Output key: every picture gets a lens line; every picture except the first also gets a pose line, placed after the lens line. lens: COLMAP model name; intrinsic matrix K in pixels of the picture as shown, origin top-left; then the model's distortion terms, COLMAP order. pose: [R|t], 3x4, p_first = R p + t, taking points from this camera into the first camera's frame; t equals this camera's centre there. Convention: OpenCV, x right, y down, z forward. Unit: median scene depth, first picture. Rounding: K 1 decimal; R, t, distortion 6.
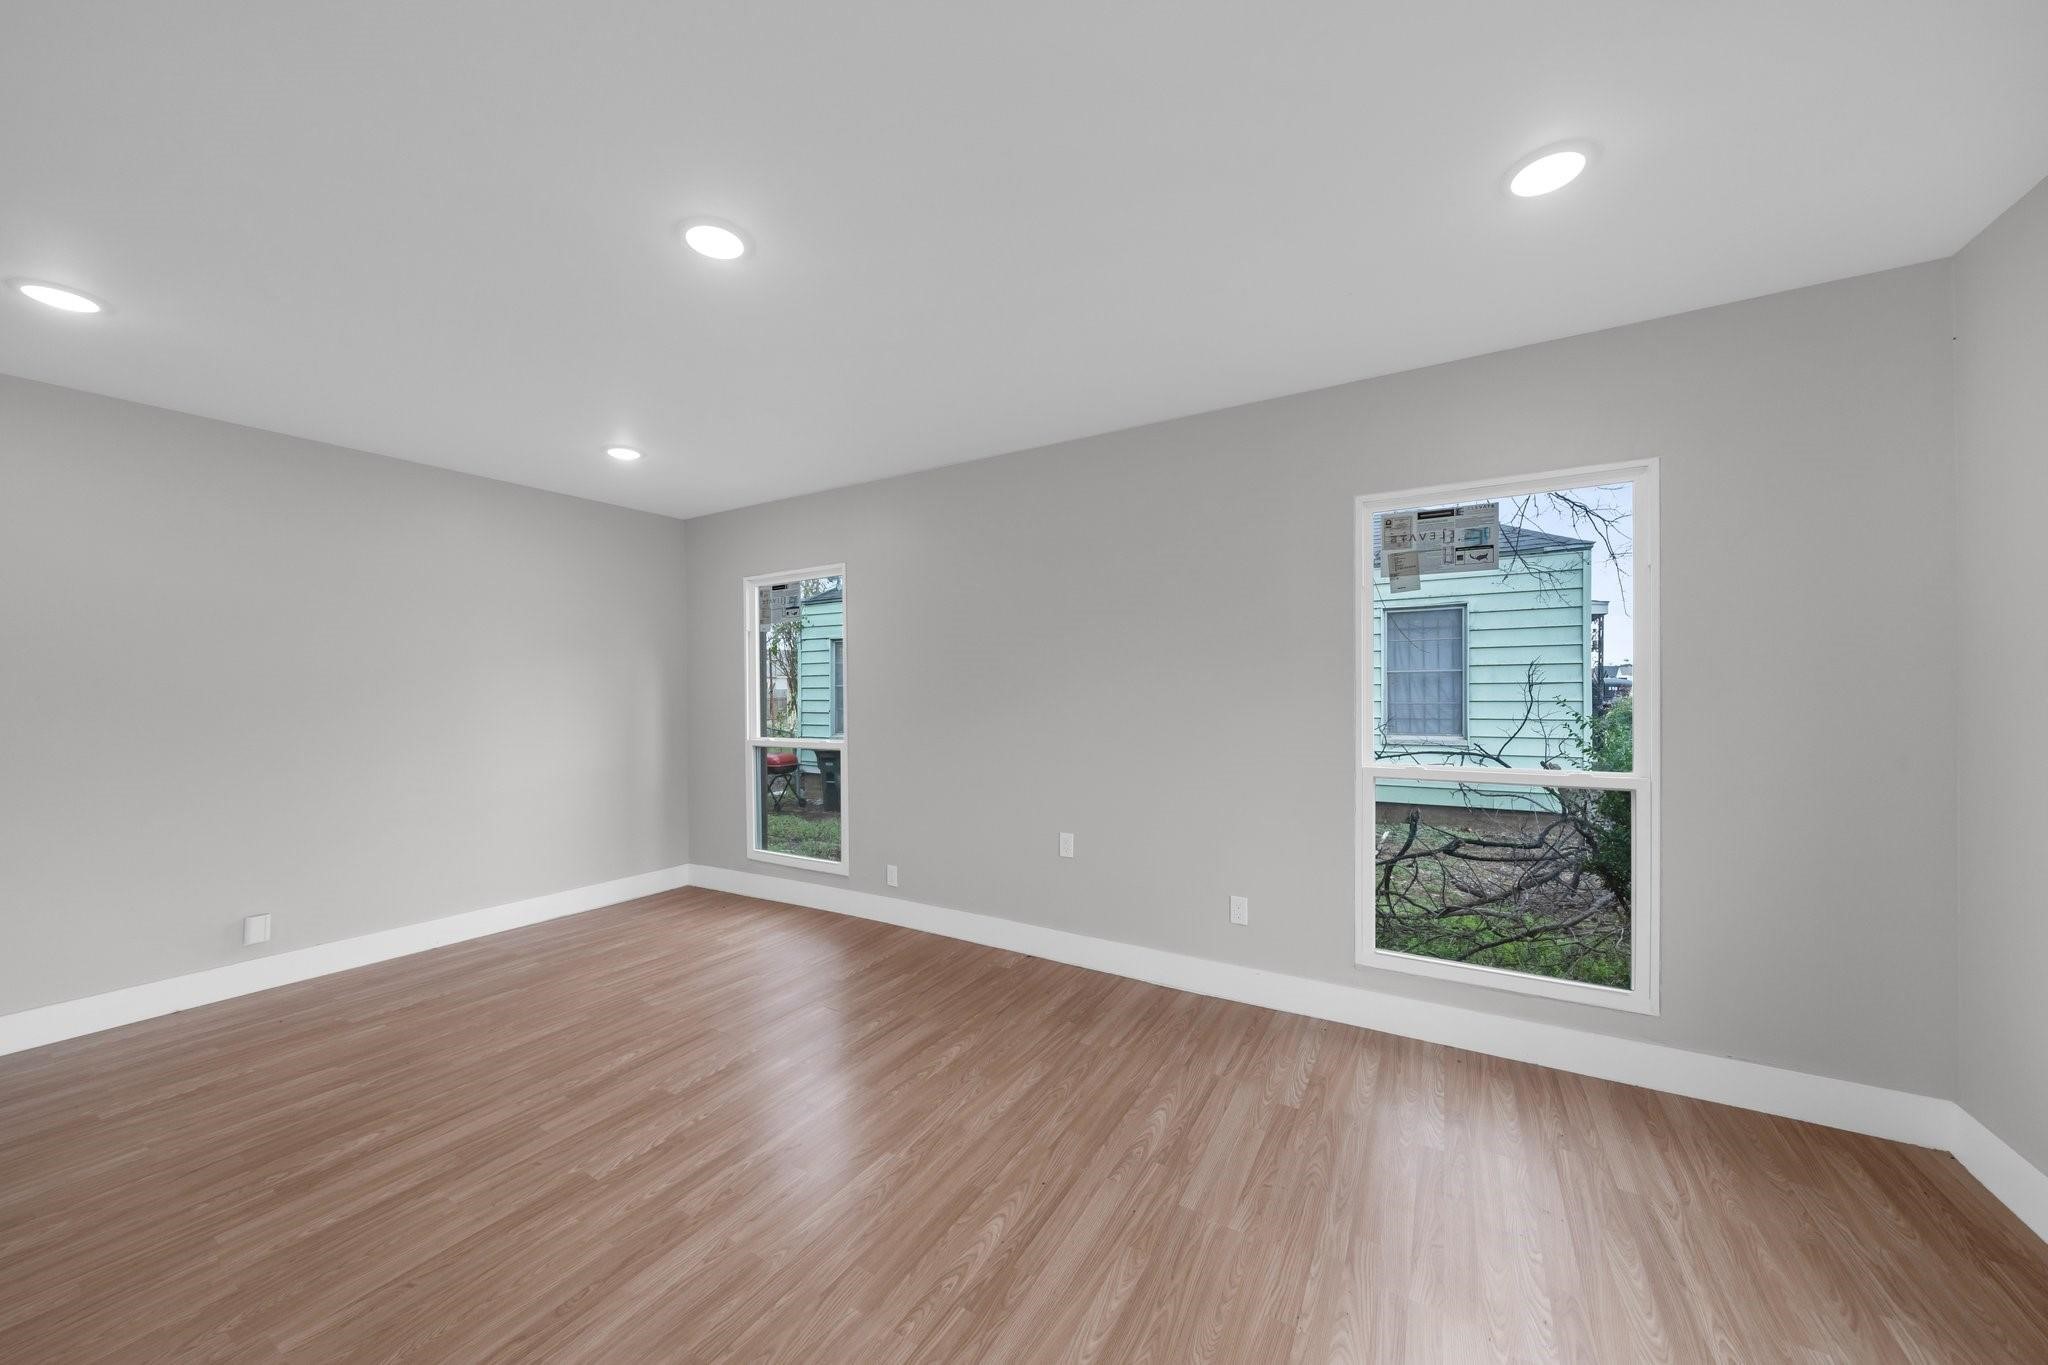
lens RADIAL K [[697.0, 0, 1039.3], [0, 697.0, 683.7], [0, 0, 1]] dist [-0.001329, -0.000079]
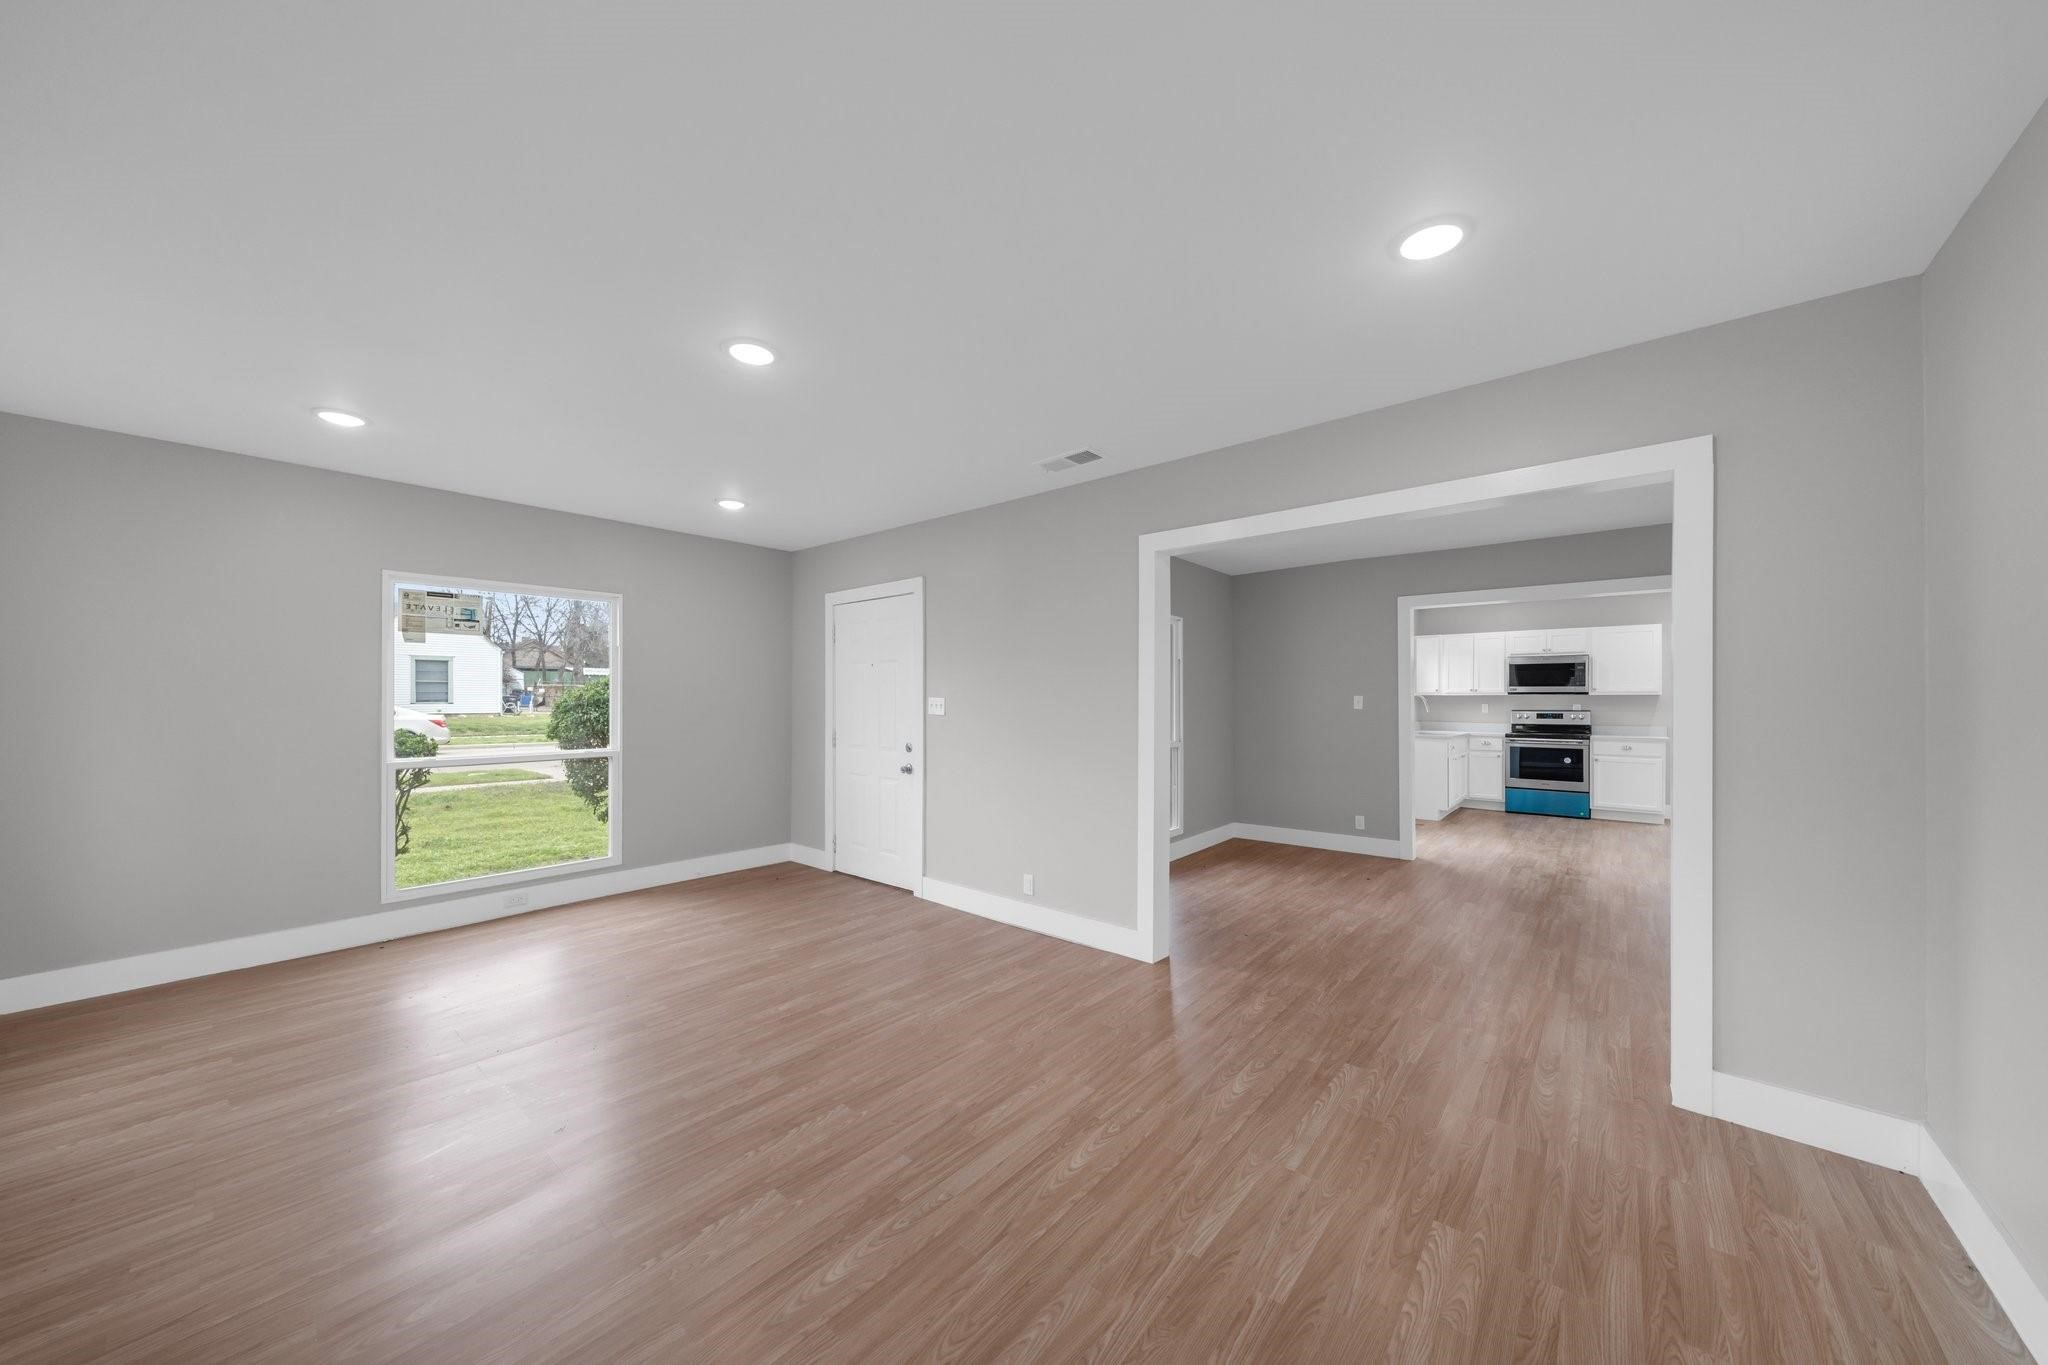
lens RADIAL K [[697.0, 0, 1018.7], [0, 697.0, 689.0], [0, 0, 1]] dist [-0.001329, -0.000079]
pose [[-0.978161, 0.008377, 0.207678, -1.073915], [0.007618, 0.999961, -0.004453, 0.017236], [-0.207707, -0.002774, -0.978187, 1.911333]]
